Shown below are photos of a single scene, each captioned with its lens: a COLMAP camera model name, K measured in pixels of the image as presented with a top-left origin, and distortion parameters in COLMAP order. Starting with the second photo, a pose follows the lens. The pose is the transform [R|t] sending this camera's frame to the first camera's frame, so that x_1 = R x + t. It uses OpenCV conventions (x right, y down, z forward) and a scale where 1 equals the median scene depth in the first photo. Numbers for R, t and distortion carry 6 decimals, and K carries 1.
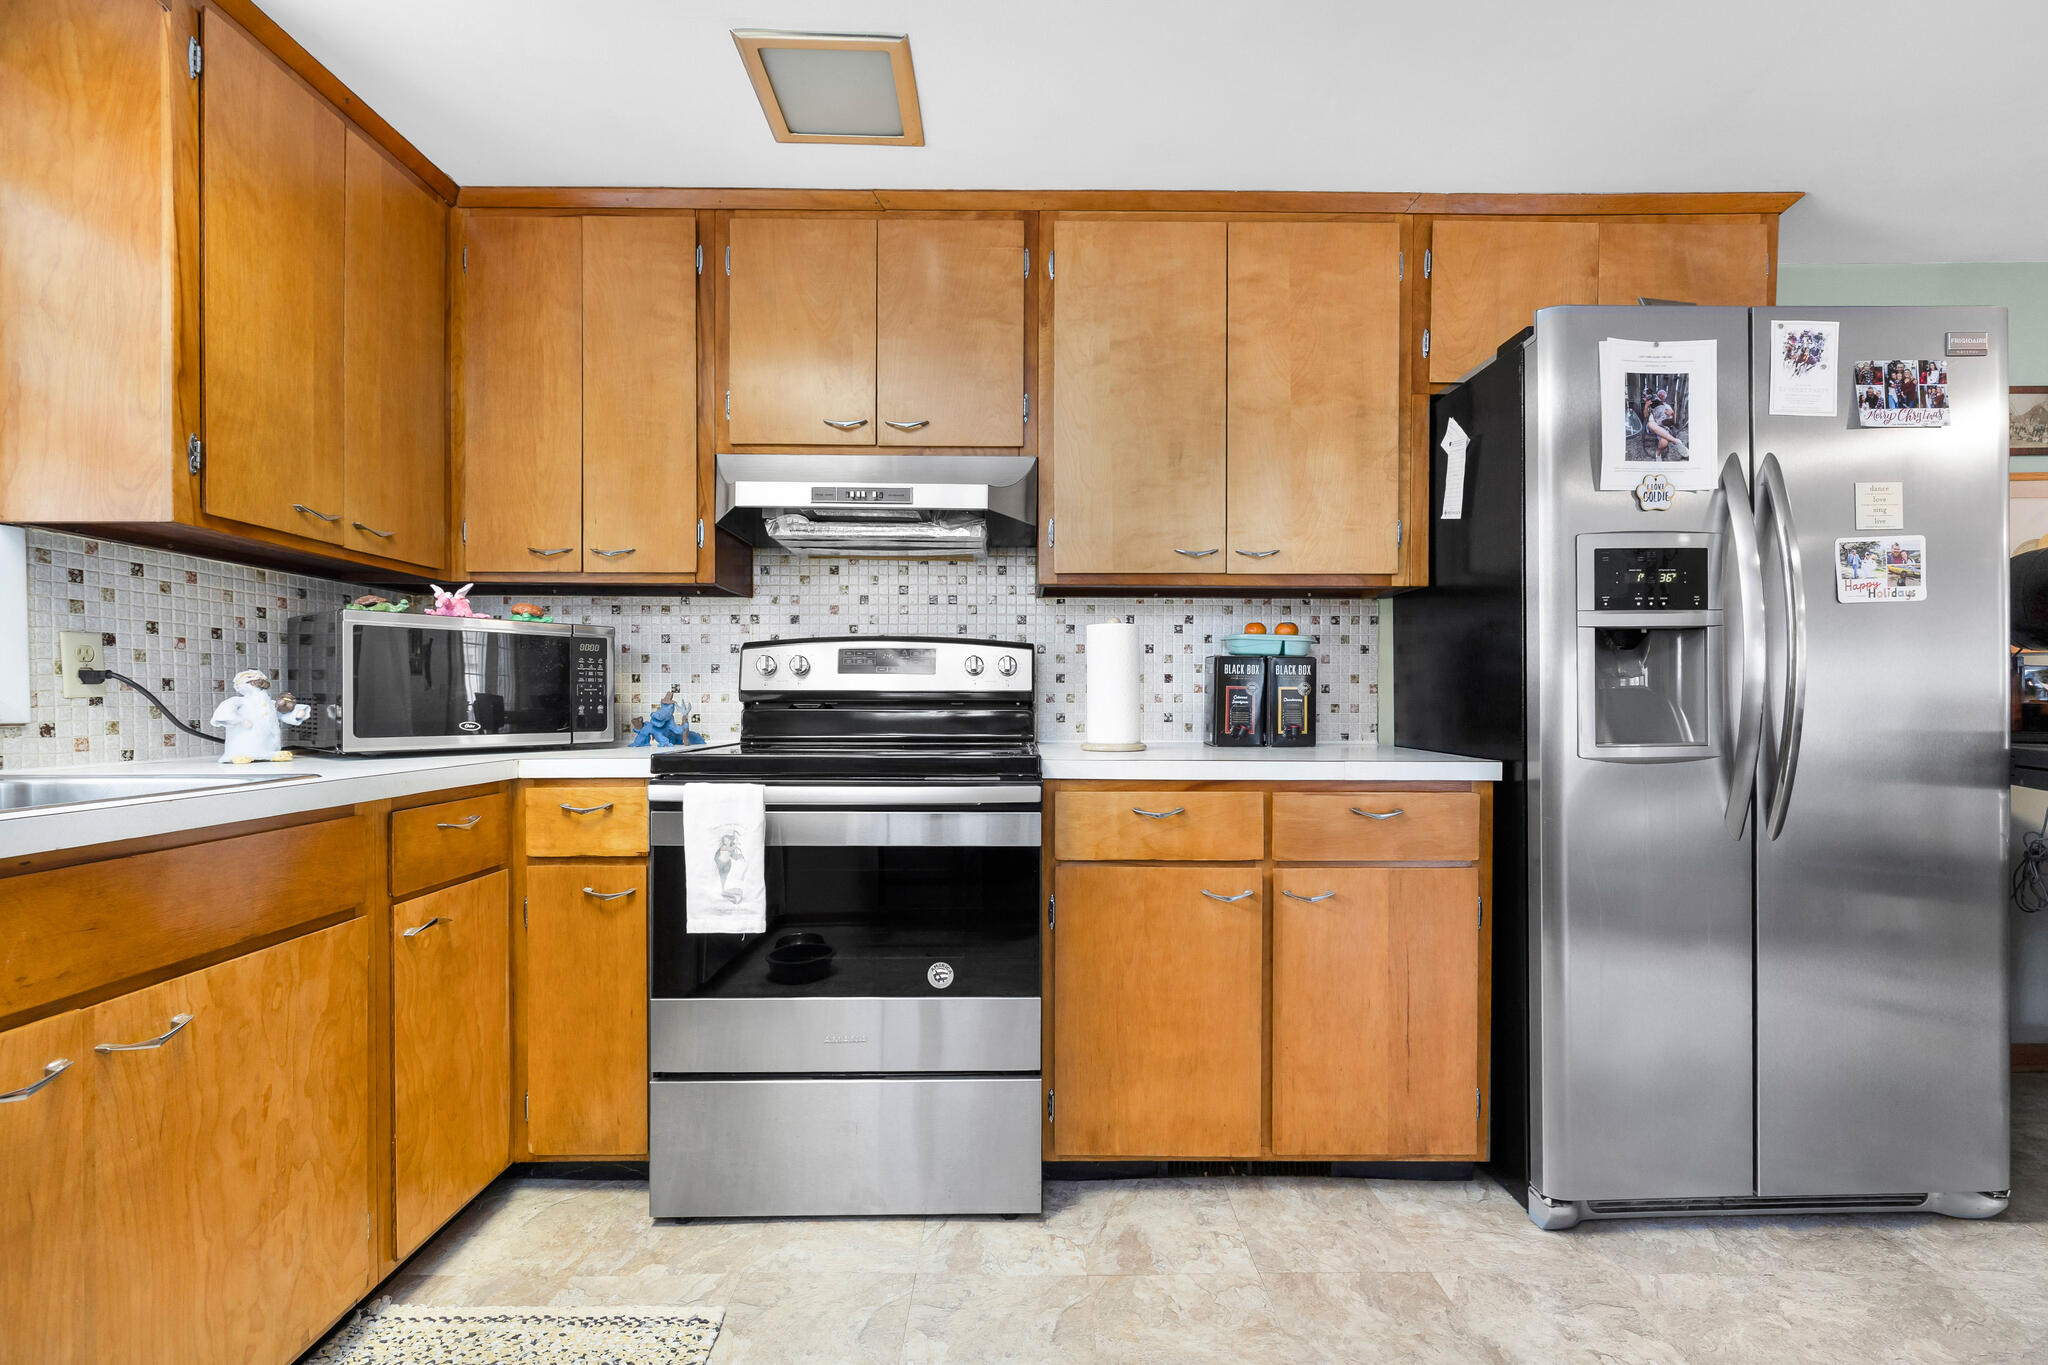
lens RADIAL K [[875.6, 0, 1021.8], [0, 875.6, 703.4], [0, 0, 1]] dist [-0.001170, -0.000119]
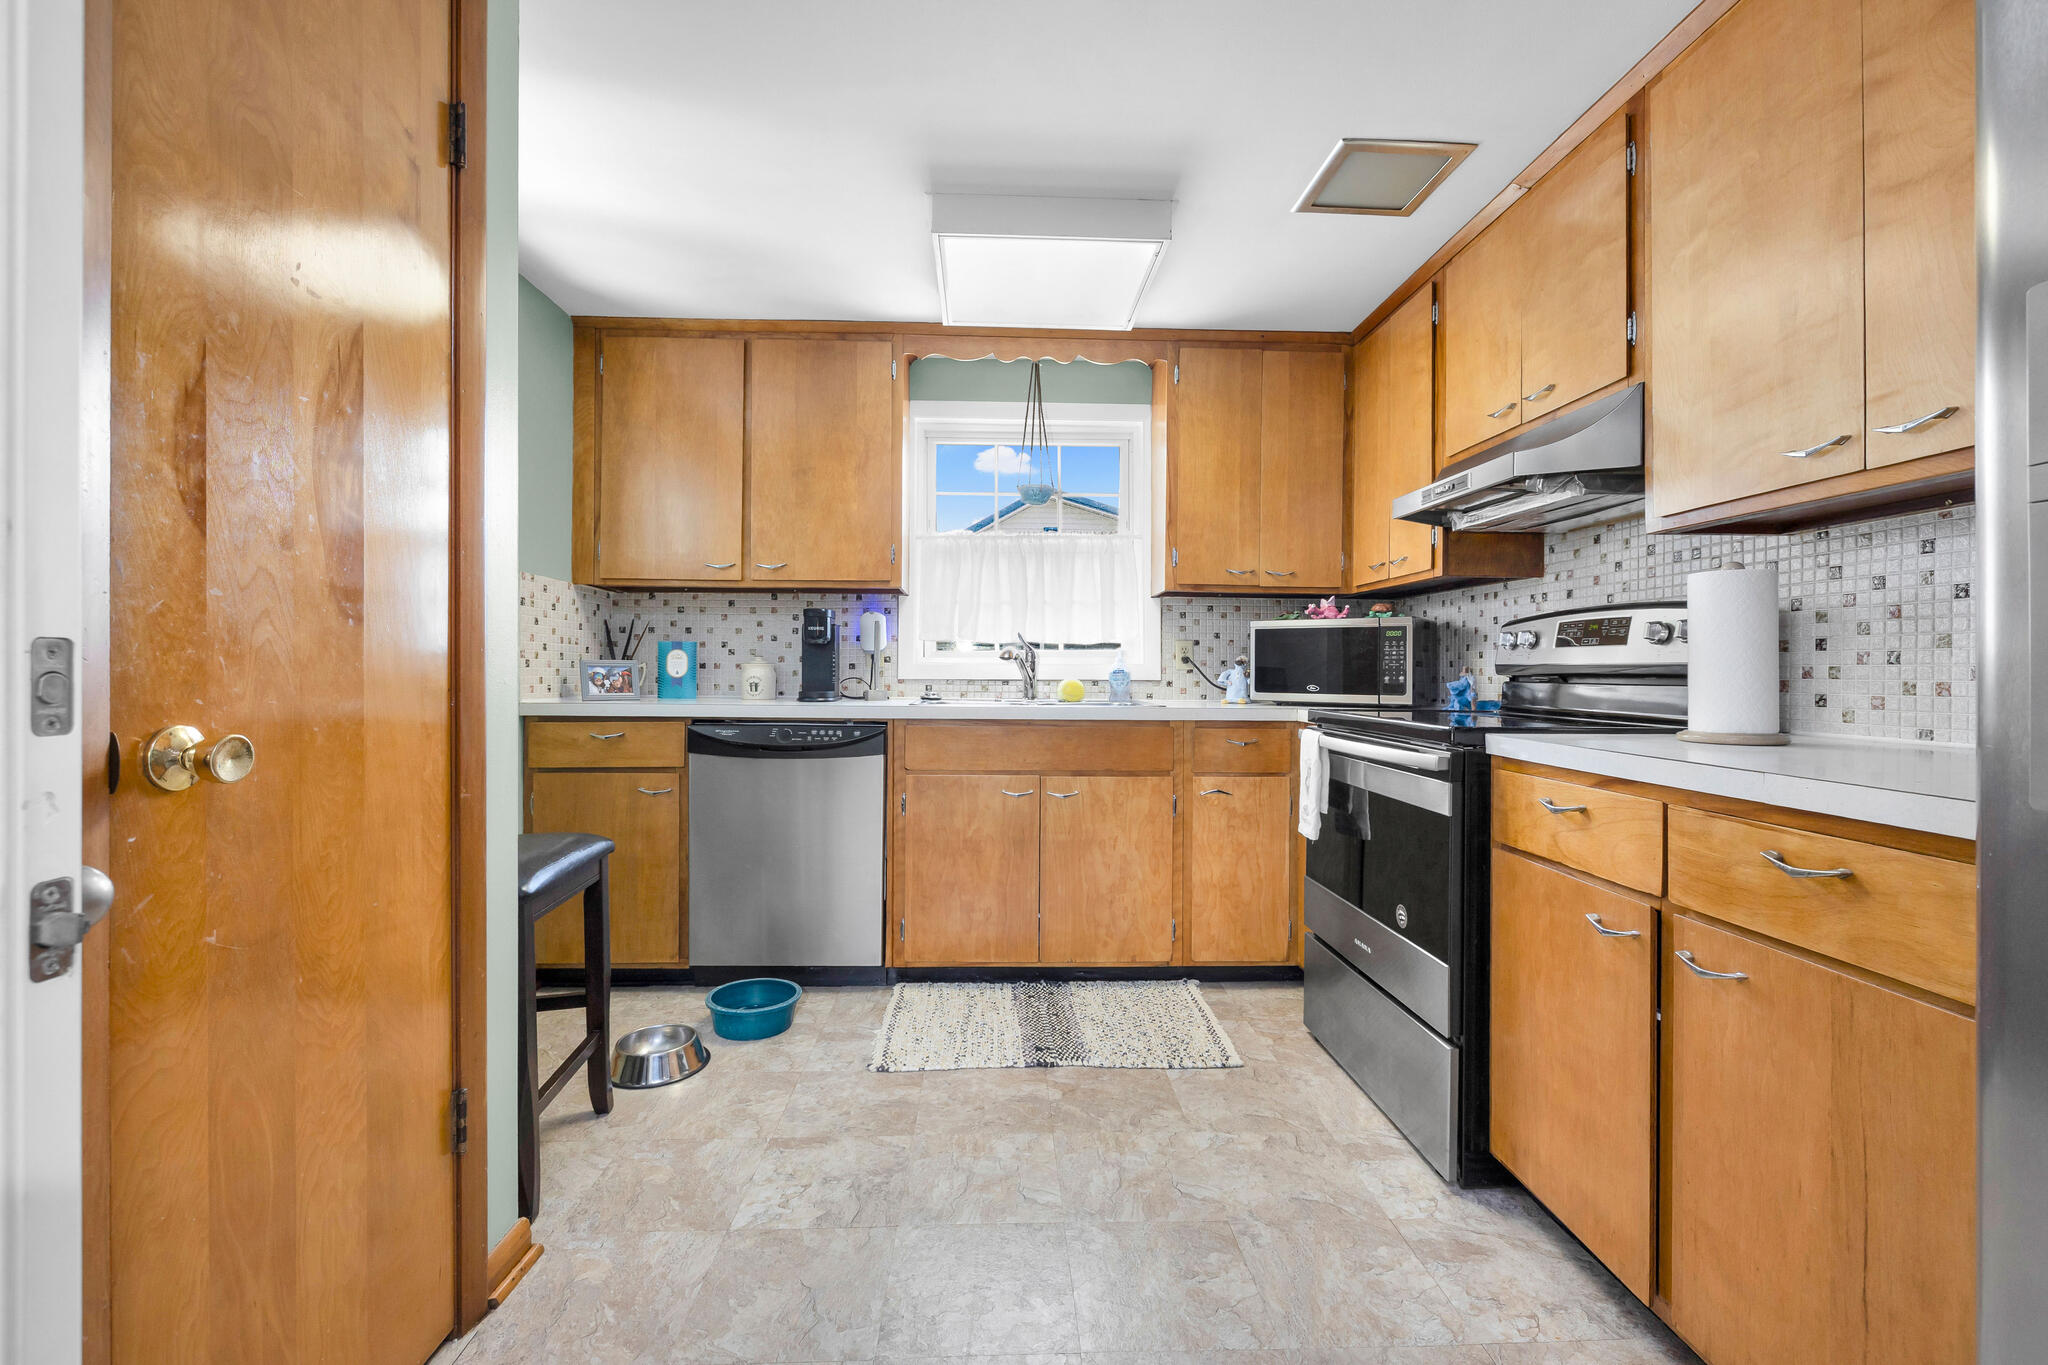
lens RADIAL K [[870.1, 0, 1027.5], [0, 870.1, 670.0], [0, 0, 1]] dist [0.000839, -0.000200]
pose [[0.032769, -0.000390, -0.999463, 1.039534], [-0.012917, 0.999916, -0.000813, 0.001004], [0.999379, 0.012936, 0.032761, 0.491794]]
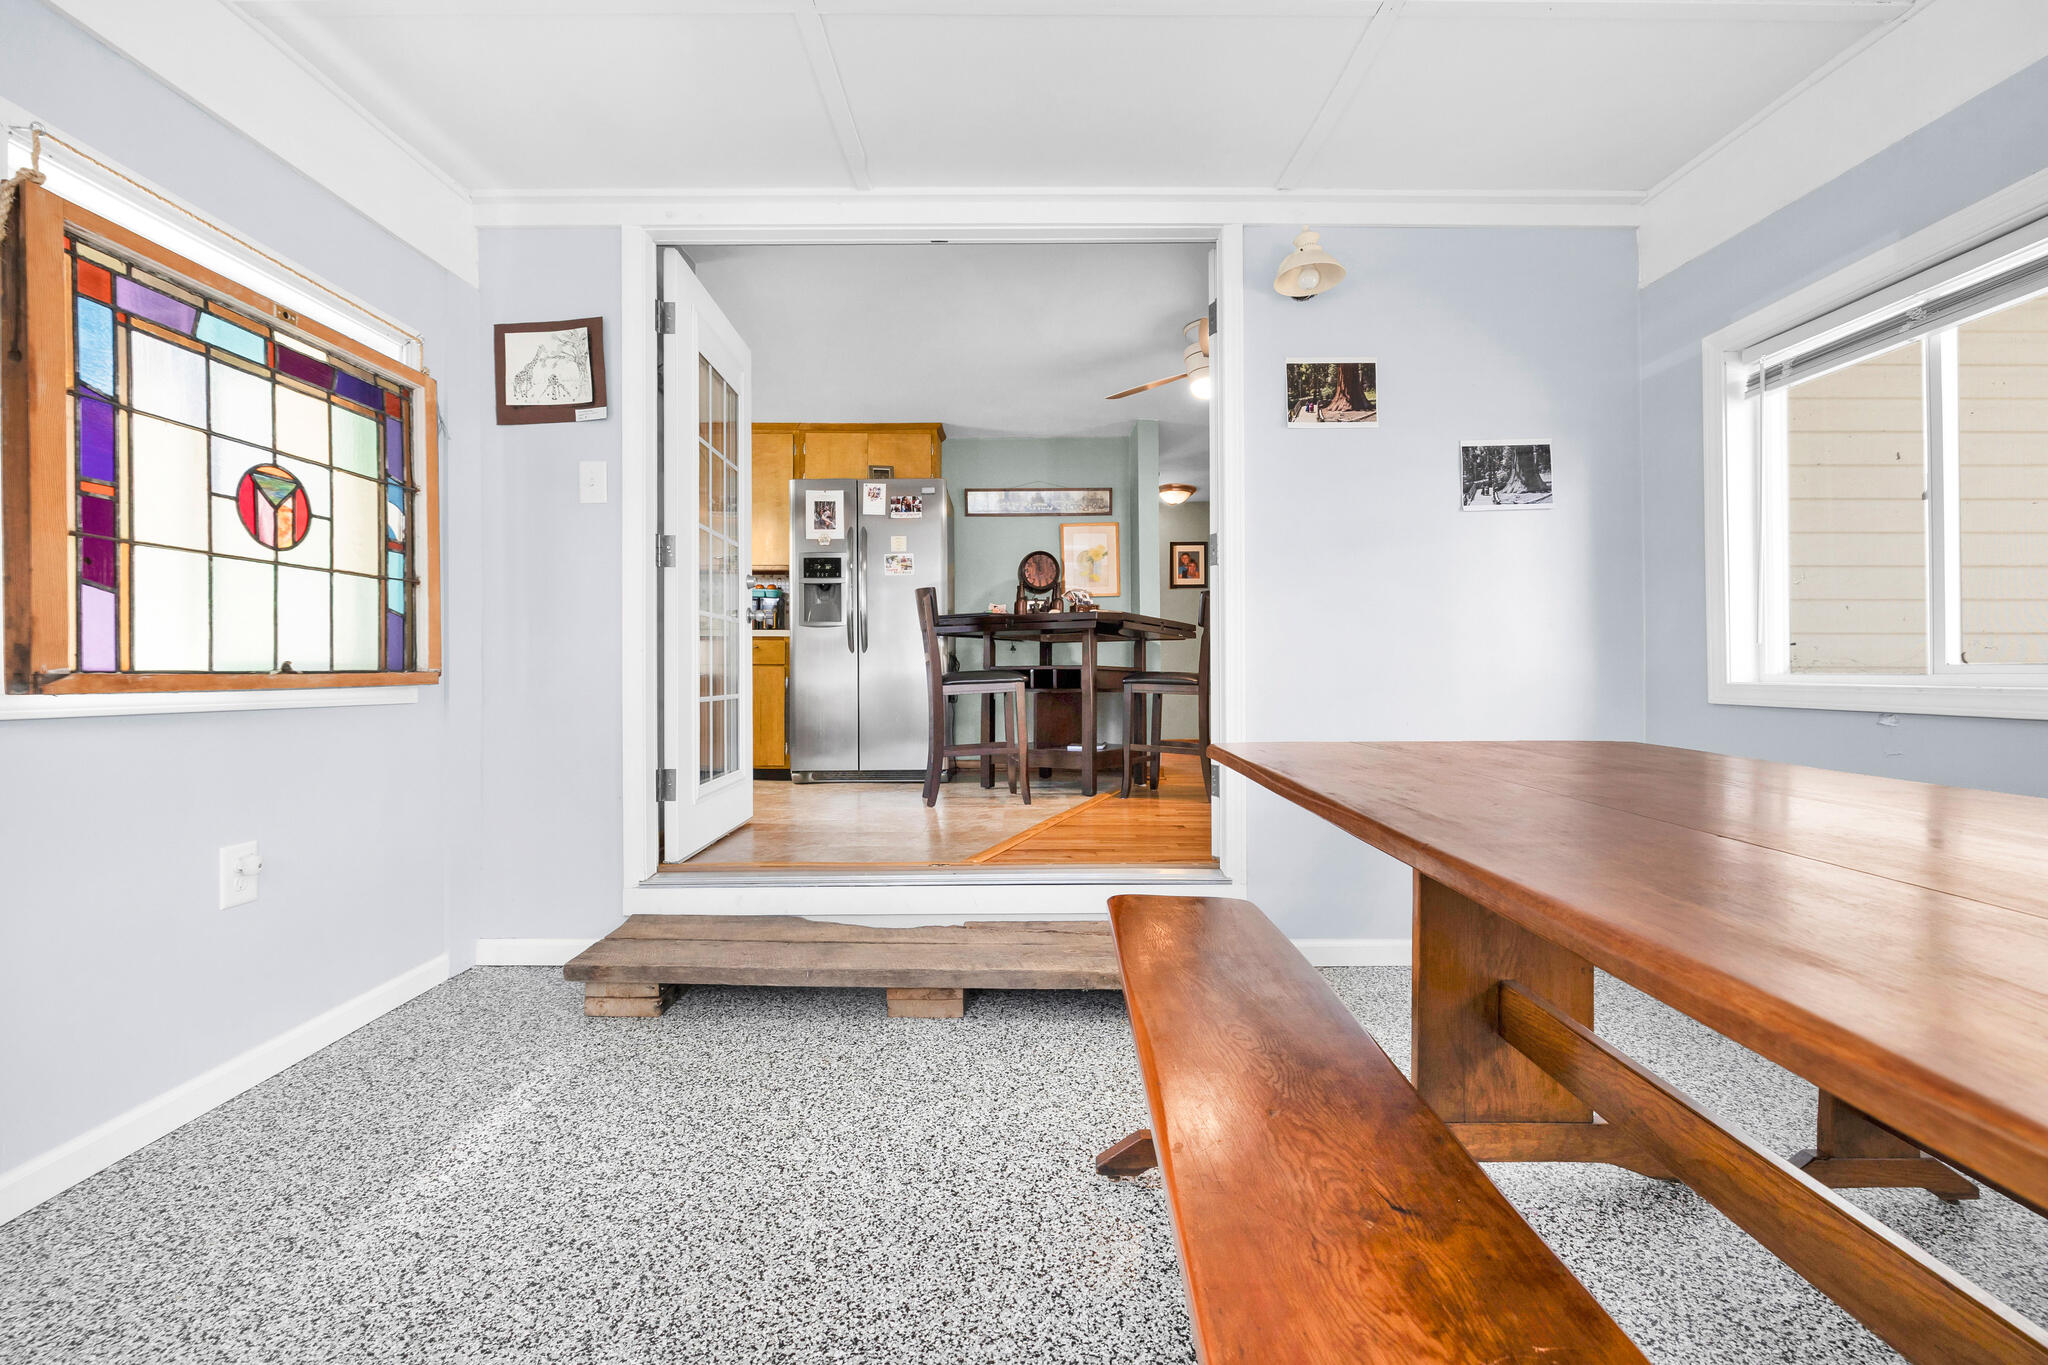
lens RADIAL K [[870.1, 0, 1027.5], [0, 870.1, 670.0], [0, 0, 1]] dist [0.000839, -0.000200]
pose [[0.999964, -0.000083, -0.008480, 1.456151], [-0.000049, 0.999880, -0.015481, 0.263201], [0.008480, 0.015481, 0.999844, -2.036273]]
